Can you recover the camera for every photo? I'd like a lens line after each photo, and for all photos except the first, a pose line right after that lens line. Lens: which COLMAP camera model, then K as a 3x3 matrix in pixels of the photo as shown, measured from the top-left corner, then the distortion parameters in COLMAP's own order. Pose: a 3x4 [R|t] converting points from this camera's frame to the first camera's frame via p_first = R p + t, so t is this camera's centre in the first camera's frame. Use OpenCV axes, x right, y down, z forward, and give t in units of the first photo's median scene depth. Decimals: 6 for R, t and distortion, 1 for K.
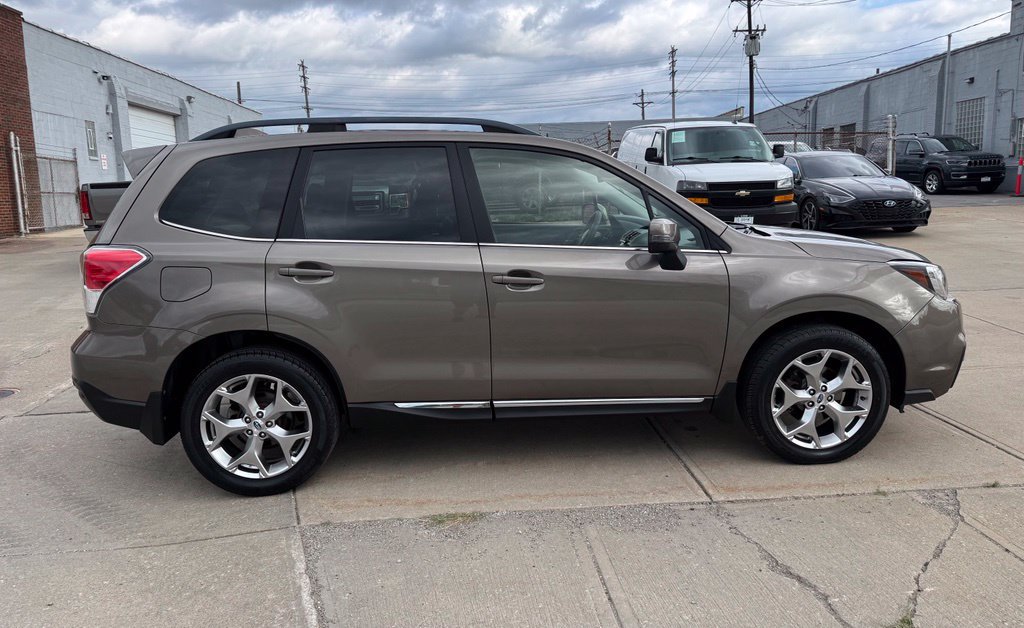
lens RADIAL K [[708.0, 0, 512.0], [0, 708.0, 314.0], [0, 0, 1]] dist [0.002346, -0.001002]
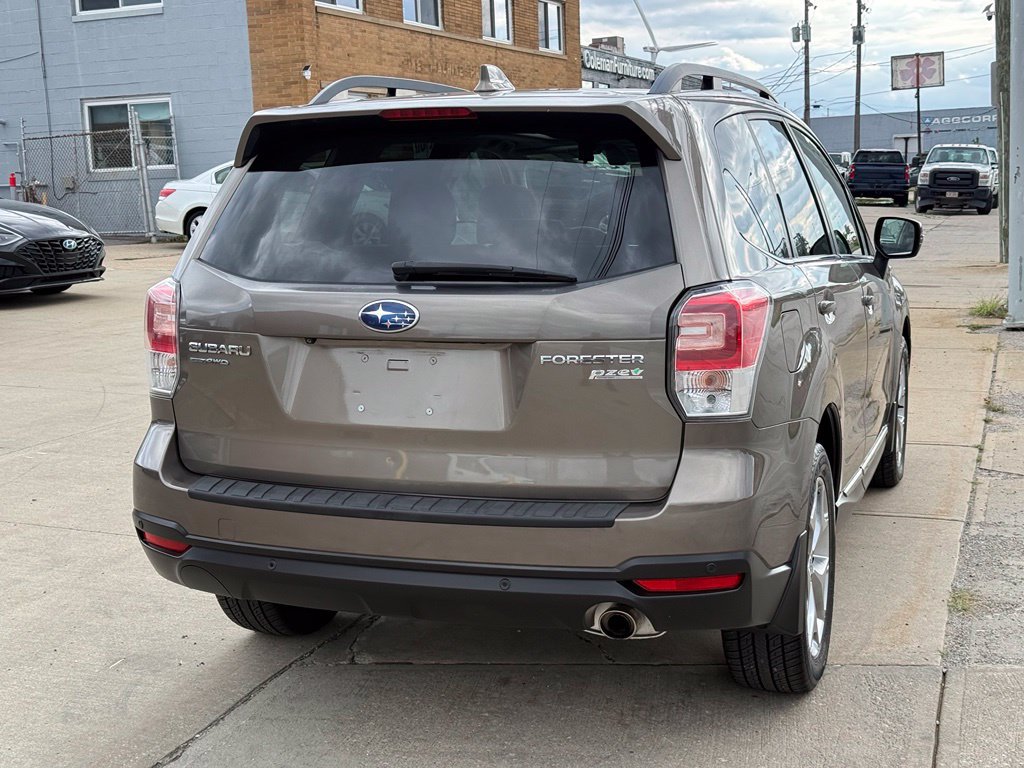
lens RADIAL K [[1408.3, 0, 512.0], [0, 1408.3, 384.0], [0, 0, 1]] dist [0.196489, -0.429456]
pose [[0.403891, -0.111139, 0.908031, -1.436525], [0.177965, 0.983175, 0.041178, -0.085568], [-0.897329, 0.144967, 0.416875, 0.639863]]
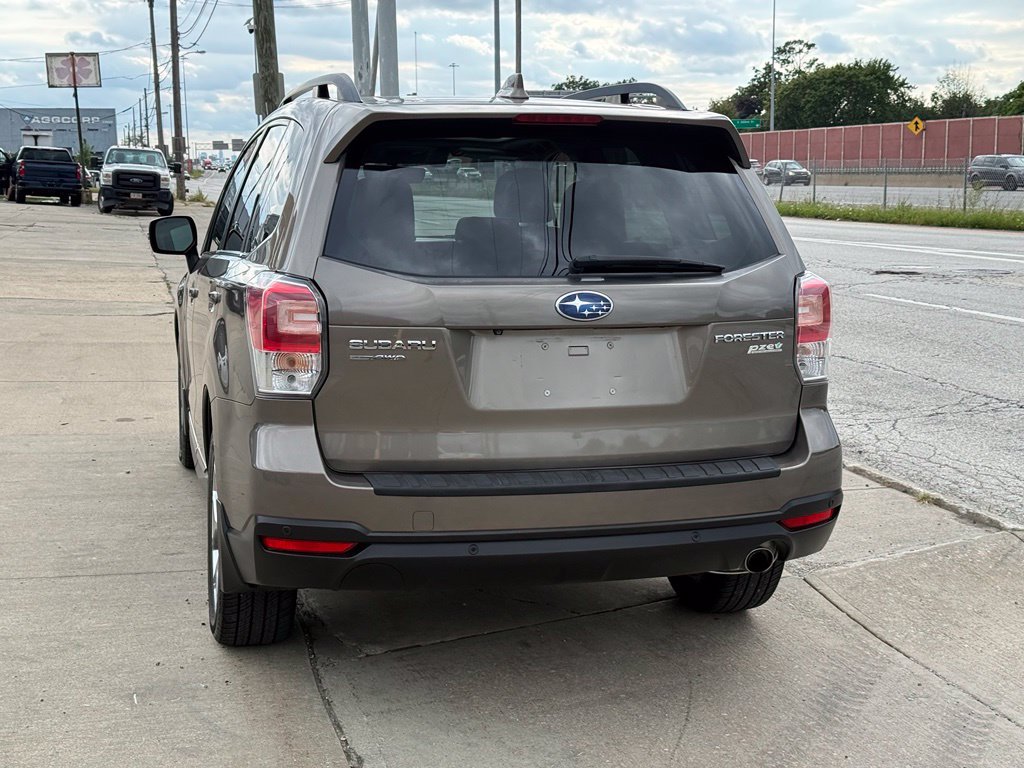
lens RADIAL K [[1408.3, 0, 512.0], [0, 1408.3, 384.0], [0, 0, 1]] dist [0.196489, -0.429456]
pose [[-0.189250, -0.118075, 0.974804, -1.606040], [0.180671, 0.971608, 0.152764, -0.216571], [-0.965165, 0.205029, -0.162544, 1.327177]]
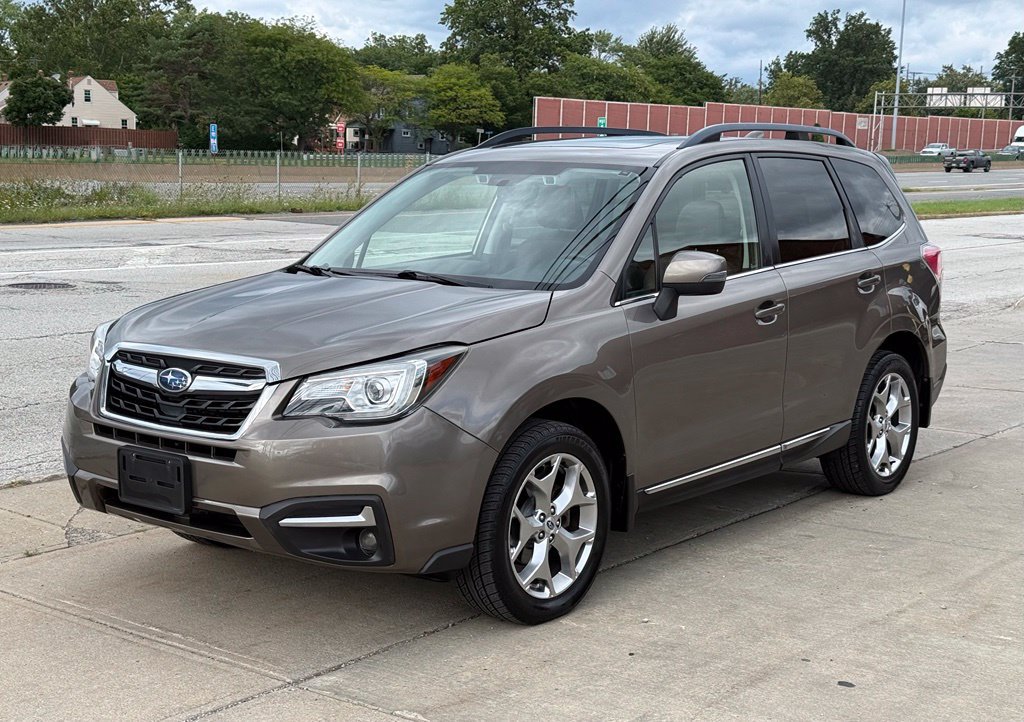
lens RADIAL K [[1451.9, 0, 512.2], [0, 1451.9, 396.6], [0, 0, 1]] dist [0.125565, -0.045531]
pose [[-0.672499, 0.130065, -0.728579, 1.413200], [-0.135674, 0.946088, 0.294125, -0.500761], [0.727556, 0.296648, -0.618597, 2.242213]]
